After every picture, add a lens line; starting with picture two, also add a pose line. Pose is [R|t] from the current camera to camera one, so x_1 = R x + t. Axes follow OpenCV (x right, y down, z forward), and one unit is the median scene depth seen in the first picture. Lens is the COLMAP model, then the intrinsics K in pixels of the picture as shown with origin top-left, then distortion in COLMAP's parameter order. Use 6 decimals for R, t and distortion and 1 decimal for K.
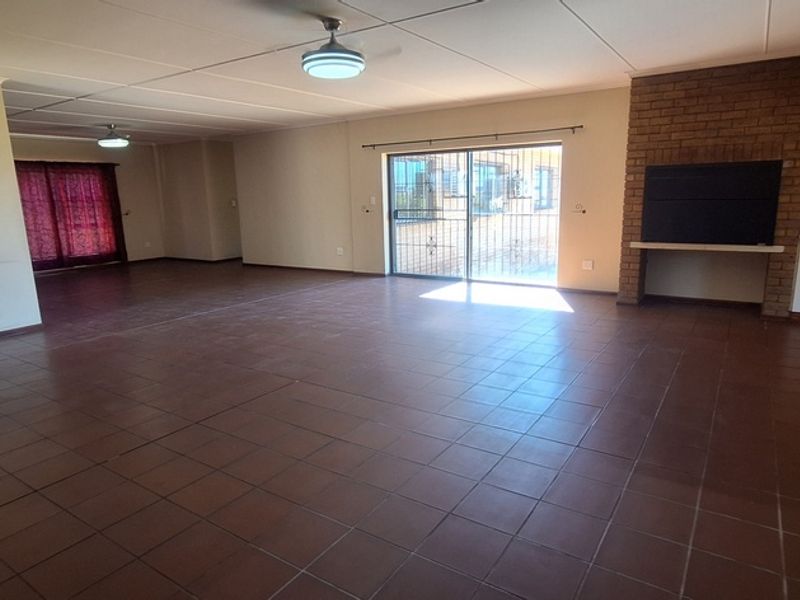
lens RADIAL K [[521.1, 0, 400.0], [0, 521.1, 300.0], [0, 0, 1]] dist [-0.009178, 0.002375]
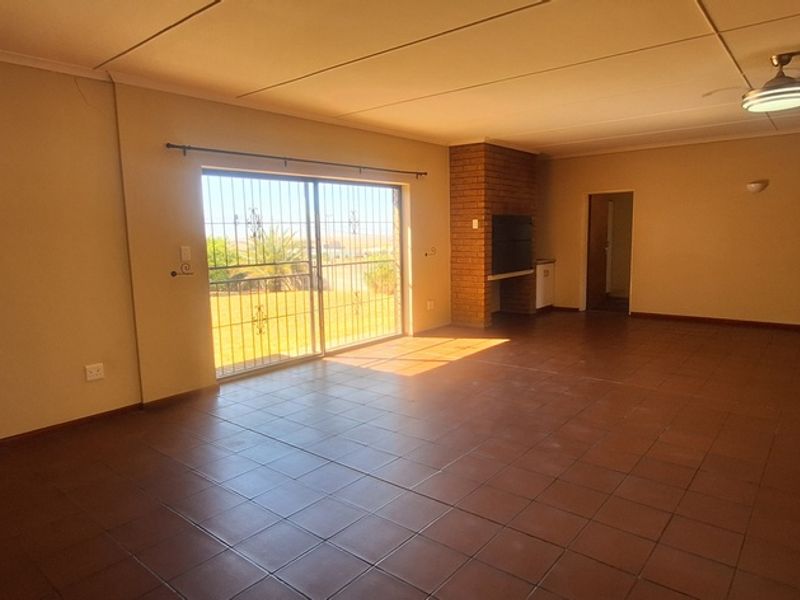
lens RADIAL K [[521.1, 0, 400.0], [0, 521.1, 300.0], [0, 0, 1]] dist [-0.009178, 0.002375]
pose [[0.104592, -0.111121, 0.988288, -0.672197], [0.215897, 0.972577, 0.086506, -0.179467], [-0.970798, 0.204321, 0.125714, 0.919858]]
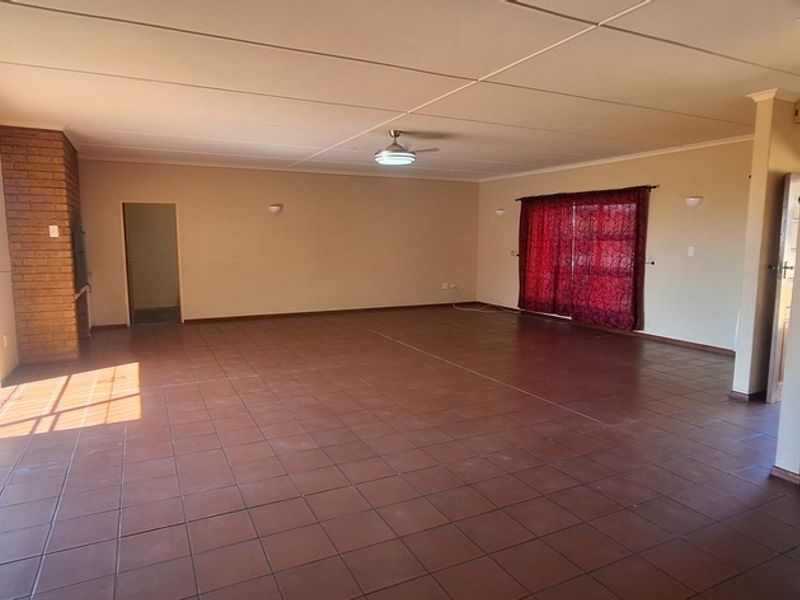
lens RADIAL K [[521.1, 0, 400.0], [0, 521.1, 300.0], [0, 0, 1]] dist [-0.009178, 0.002375]
pose [[-0.866294, -0.042883, 0.497690, -0.511367], [0.113703, 0.953228, 0.280049, -0.265611], [-0.486422, 0.299194, -0.820900, 1.302274]]
